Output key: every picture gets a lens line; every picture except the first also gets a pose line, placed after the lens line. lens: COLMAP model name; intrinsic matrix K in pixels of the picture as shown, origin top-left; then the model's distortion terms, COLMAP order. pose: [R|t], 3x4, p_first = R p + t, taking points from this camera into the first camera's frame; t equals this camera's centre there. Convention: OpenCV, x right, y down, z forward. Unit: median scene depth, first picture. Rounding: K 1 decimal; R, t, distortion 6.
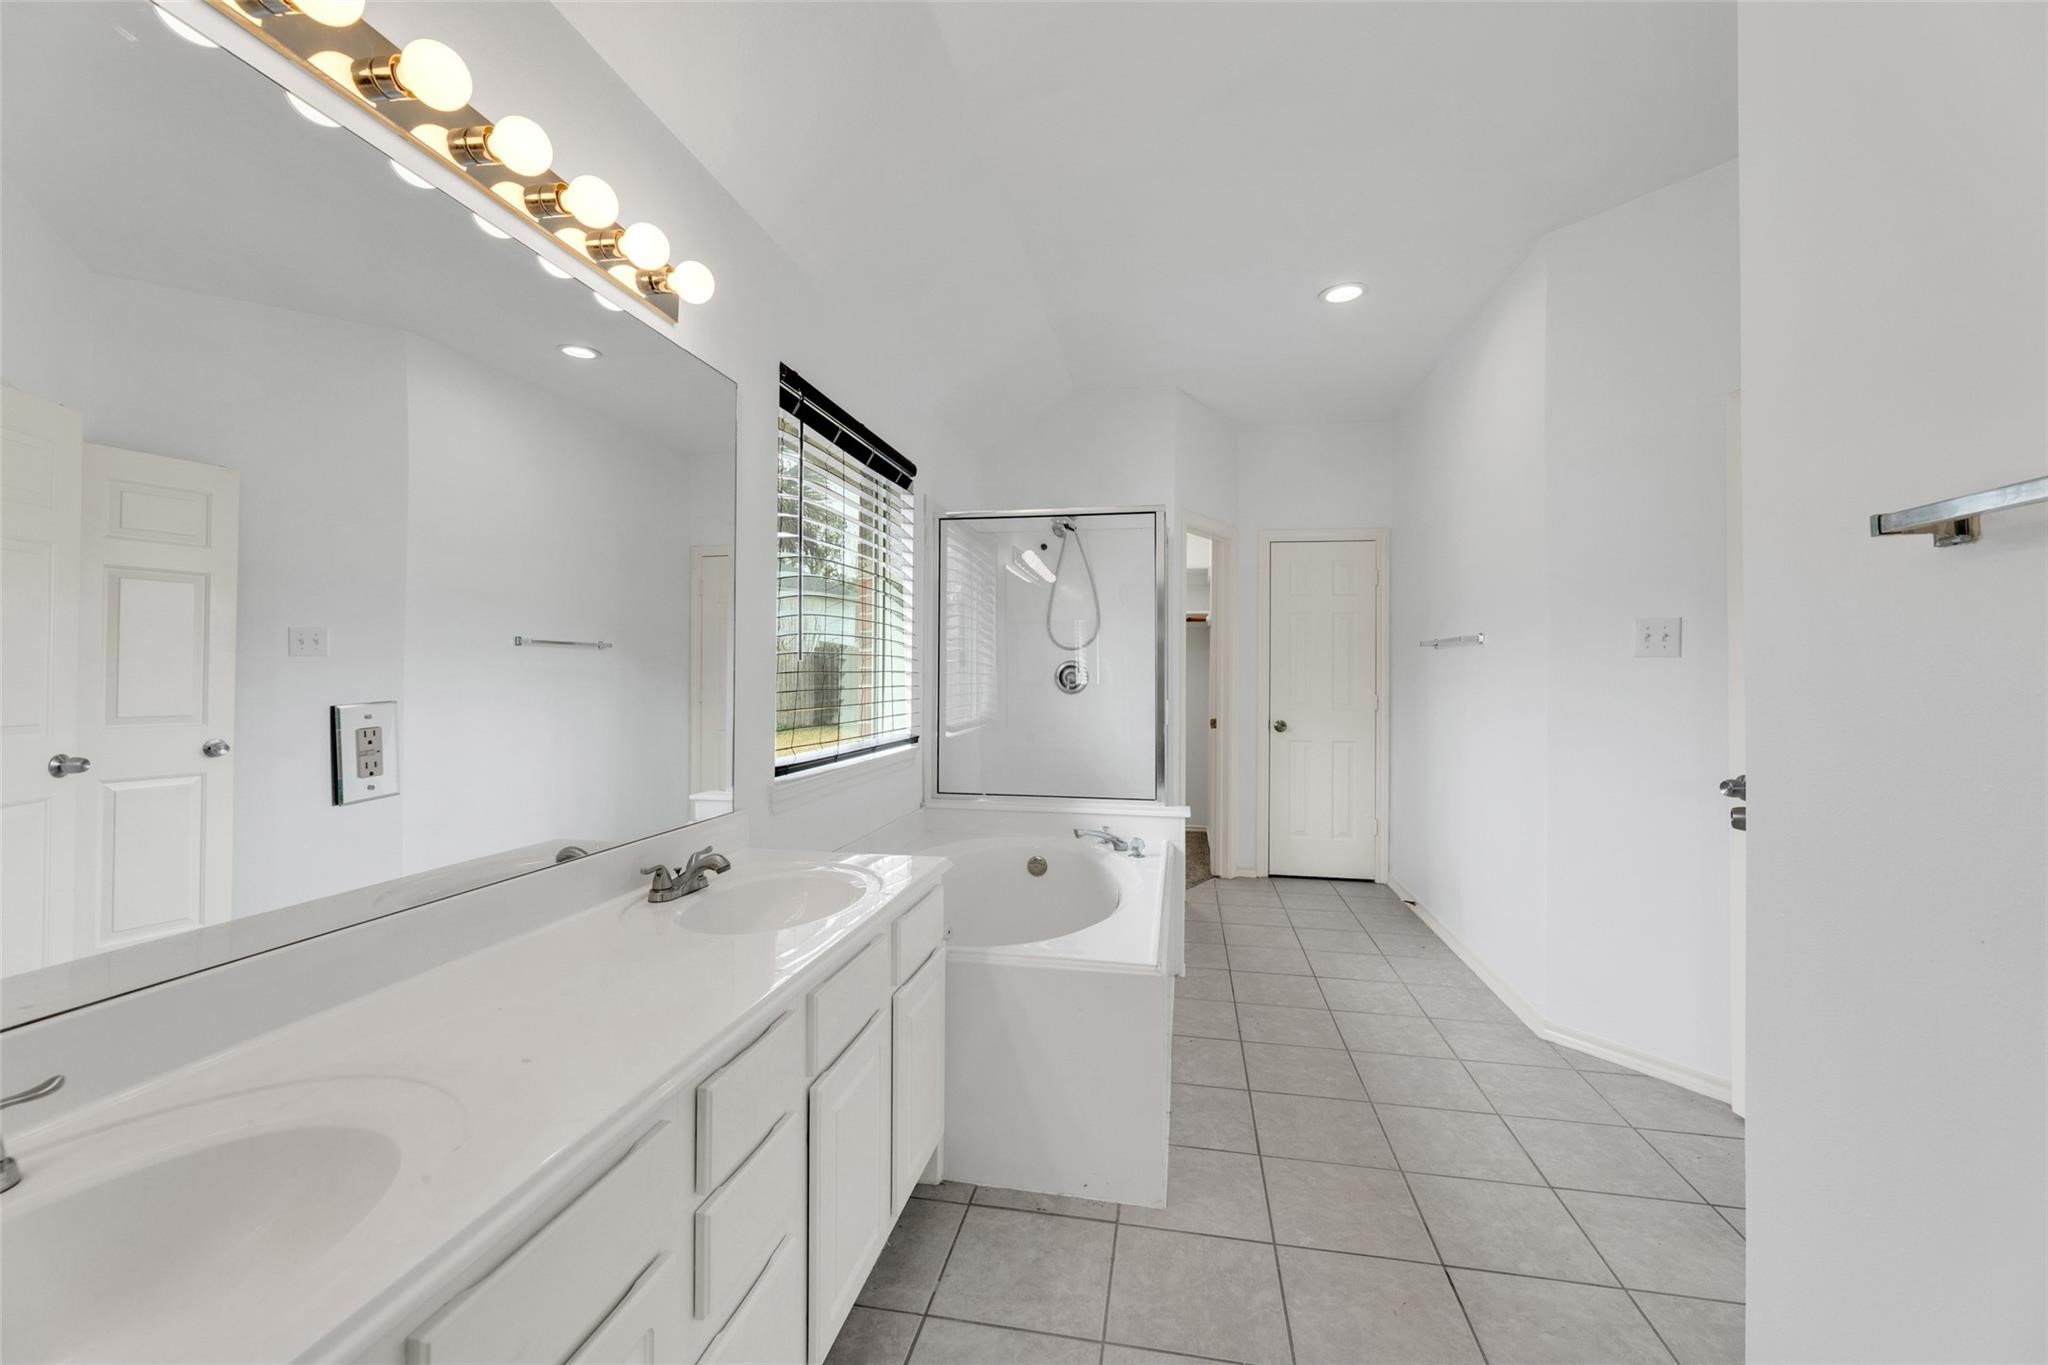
lens RADIAL K [[835.4, 0, 1017.6], [0, 835.4, 678.7], [0, 0, 1]] dist [0.000381, -0.000065]
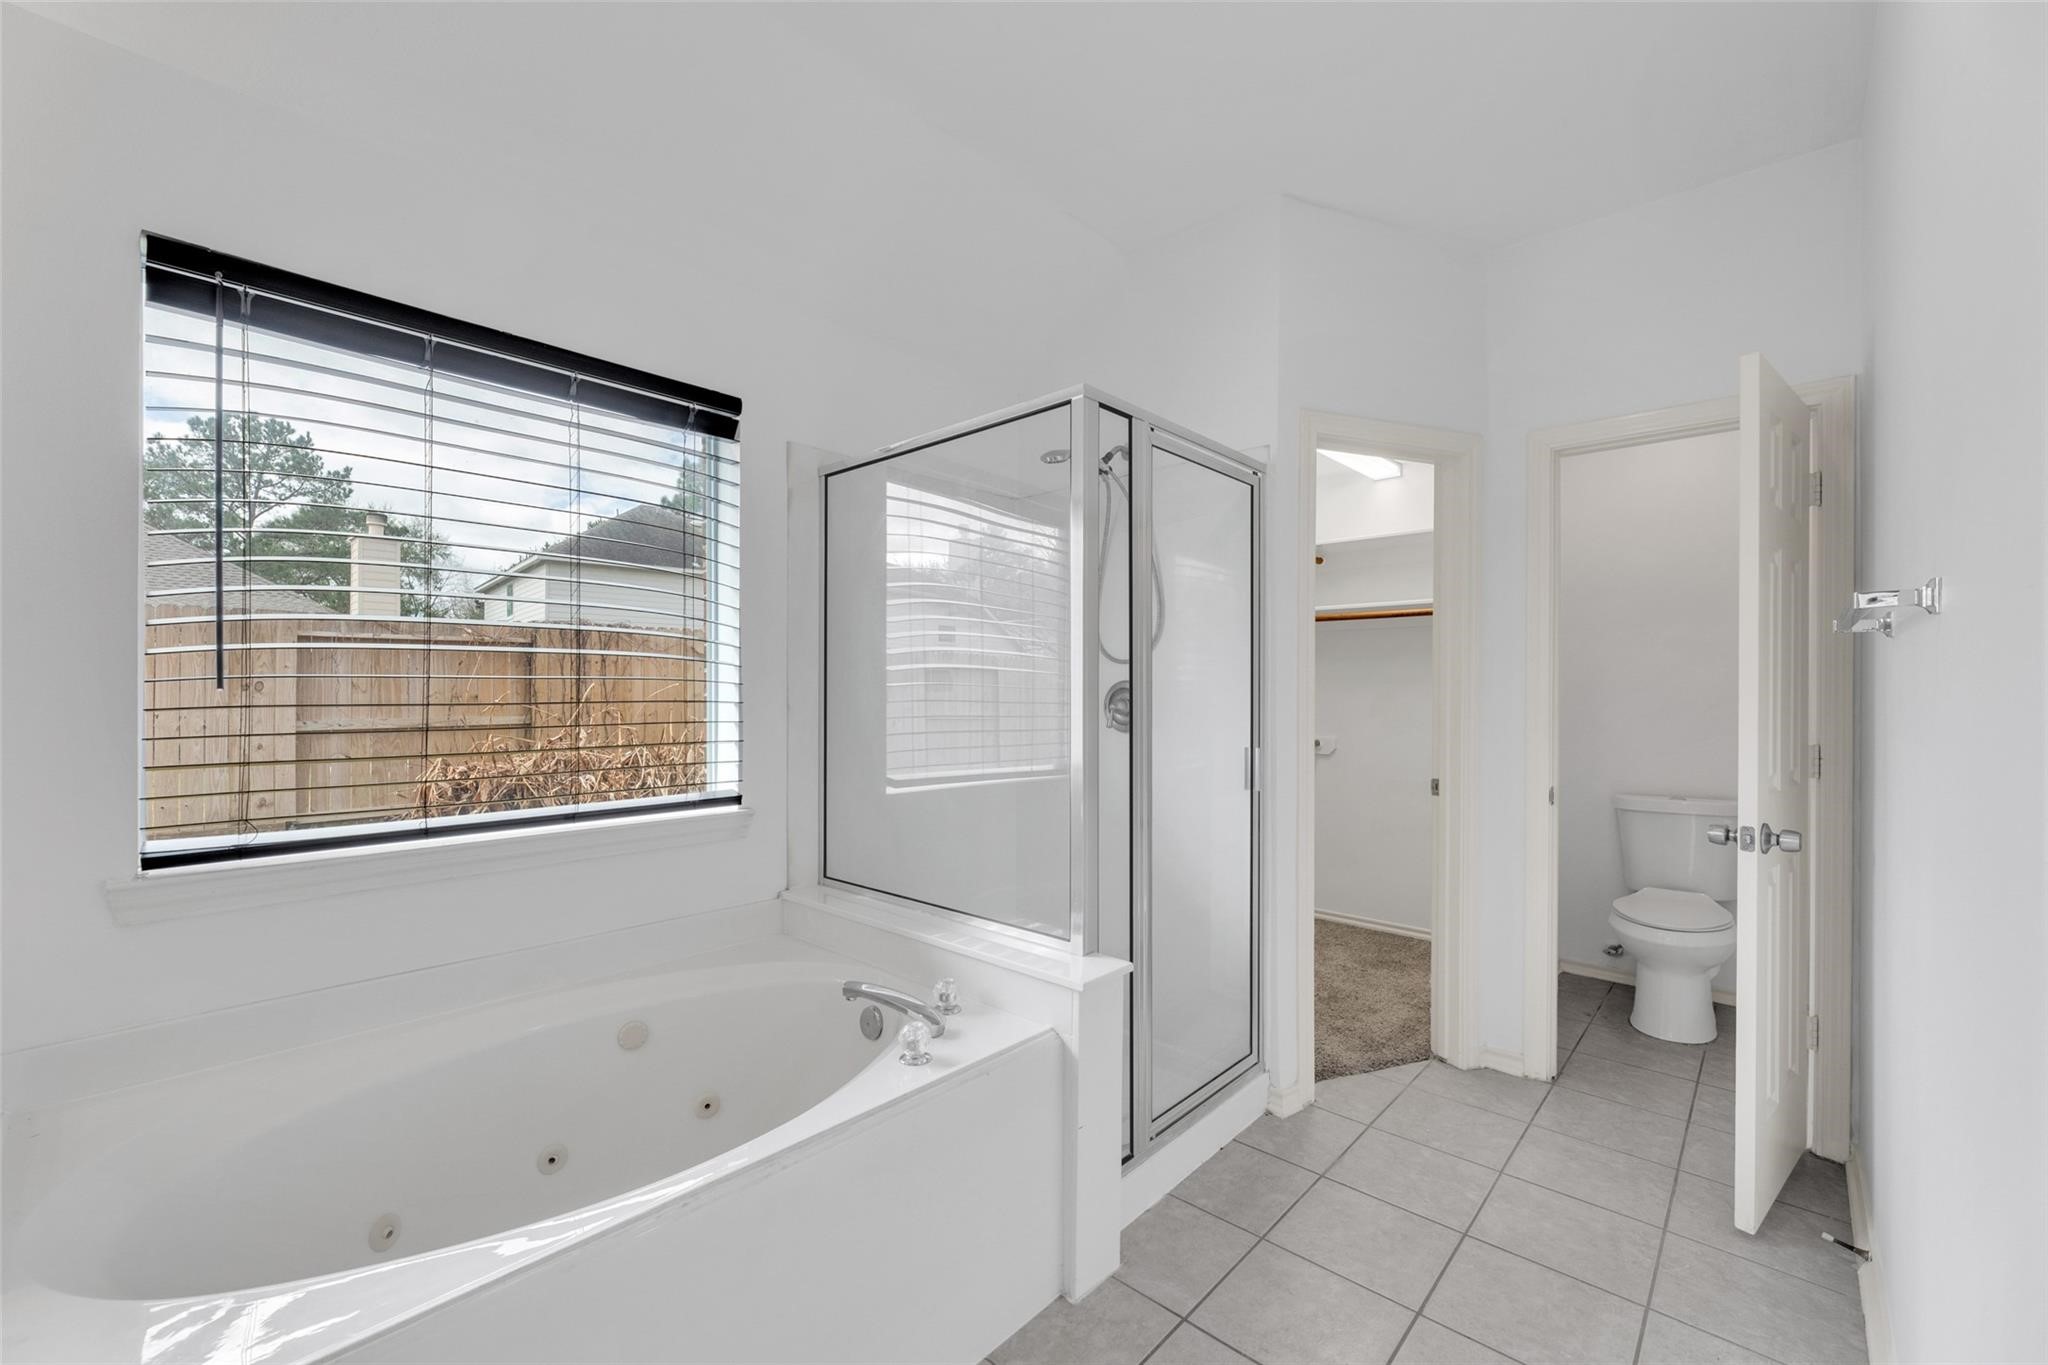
lens RADIAL K [[829.4, 0, 1015.3], [0, 829.4, 692.7], [0, 0, 1]] dist [0.001436, 0.000103]
pose [[0.852482, 0.004086, -0.522741, 0.428273], [-0.002878, 0.999991, 0.003122, -0.017051], [0.522749, -0.001157, 0.852486, 0.548744]]
